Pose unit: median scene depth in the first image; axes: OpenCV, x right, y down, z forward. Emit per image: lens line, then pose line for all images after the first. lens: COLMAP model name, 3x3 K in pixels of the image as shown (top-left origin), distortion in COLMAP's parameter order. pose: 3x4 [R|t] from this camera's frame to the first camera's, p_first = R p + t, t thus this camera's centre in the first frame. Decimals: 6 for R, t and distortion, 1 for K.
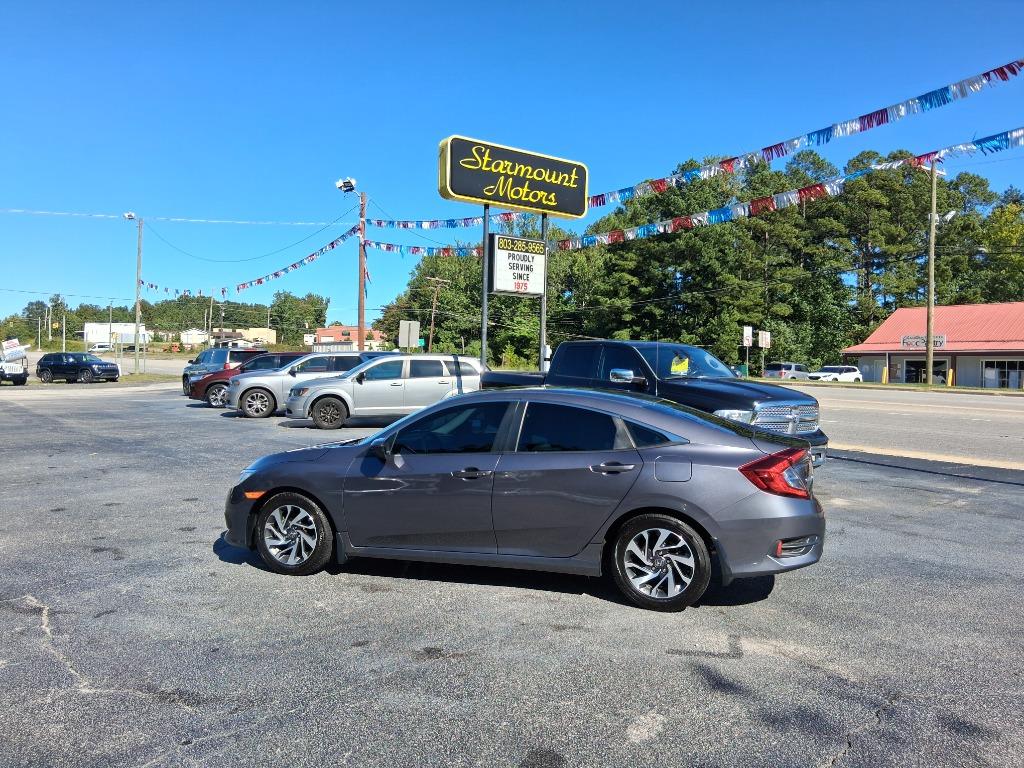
lens RADIAL K [[799.0, 0, 536.8], [0, 799.0, 375.3], [0, 0, 1]] dist [0.072590, -0.120192]
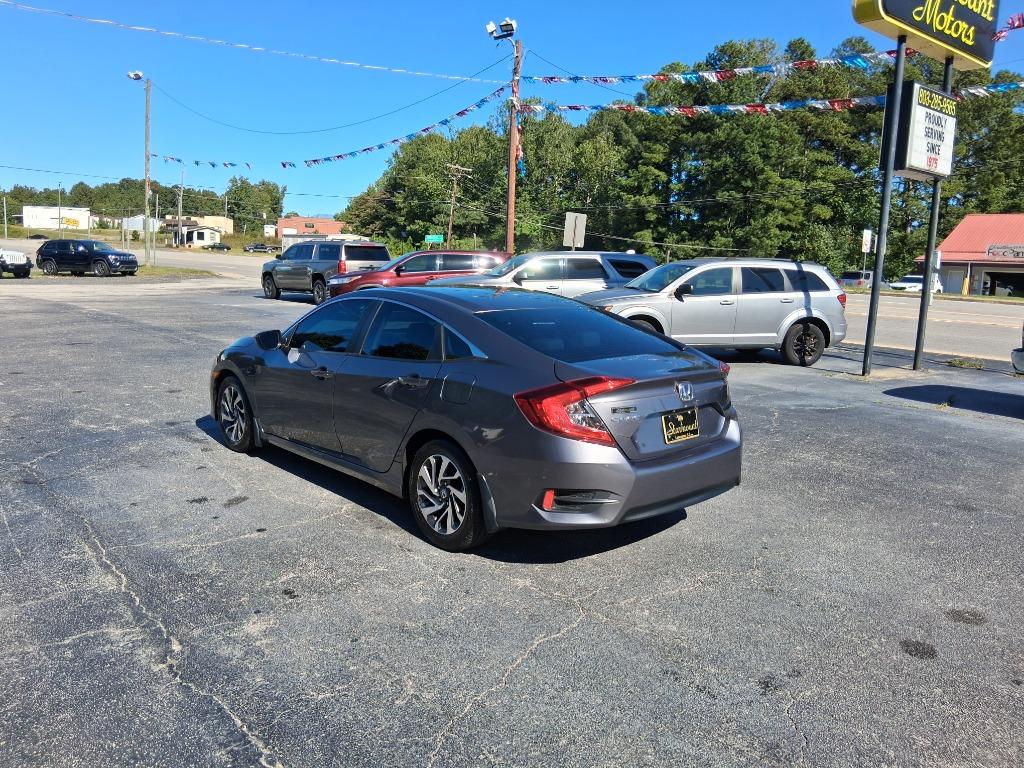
lens RADIAL K [[799.0, 0, 528.6], [0, 799.0, 378.8], [0, 0, 1]] dist [0.072590, -0.120192]
pose [[0.997994, 0.015595, 0.061361, -0.146283], [-0.023378, 0.991468, 0.128233, -0.003129], [-0.058838, -0.129411, 0.989844, 0.112514]]
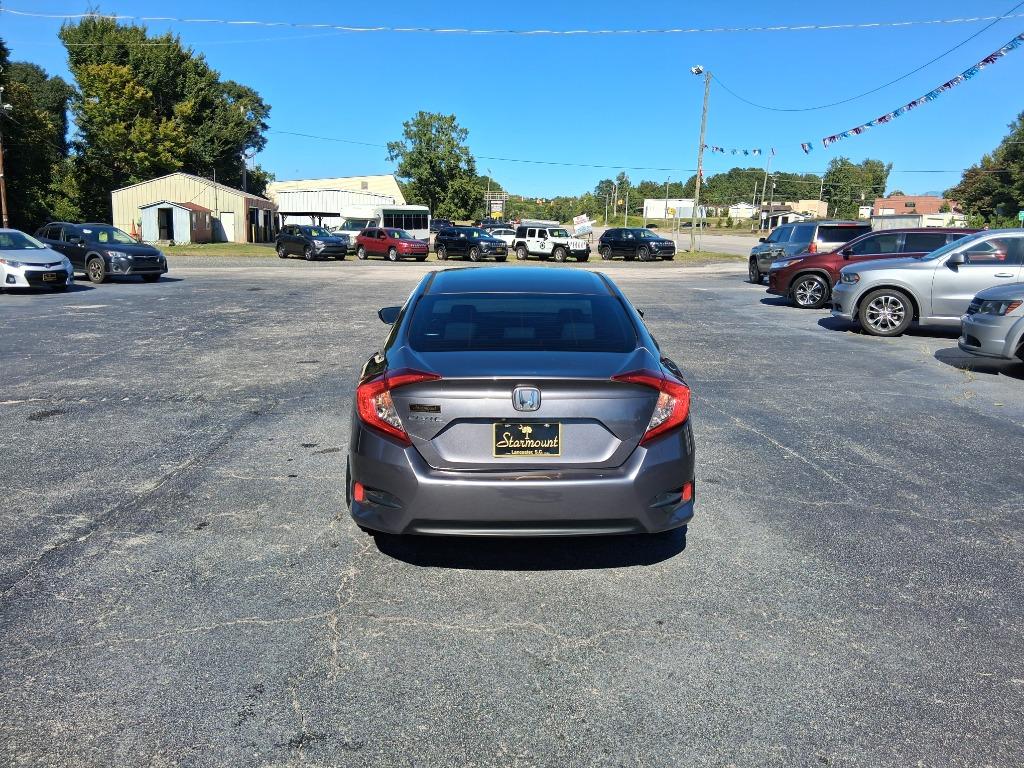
lens RADIAL K [[799.0, 0, 502.5], [0, 799.0, 393.0], [0, 0, 1]] dist [0.072590, -0.120192]
pose [[0.777980, 0.129730, -0.614750, -0.080517], [-0.021145, 0.983303, 0.180745, -0.004464], [0.627933, -0.127617, 0.767733, 0.142069]]
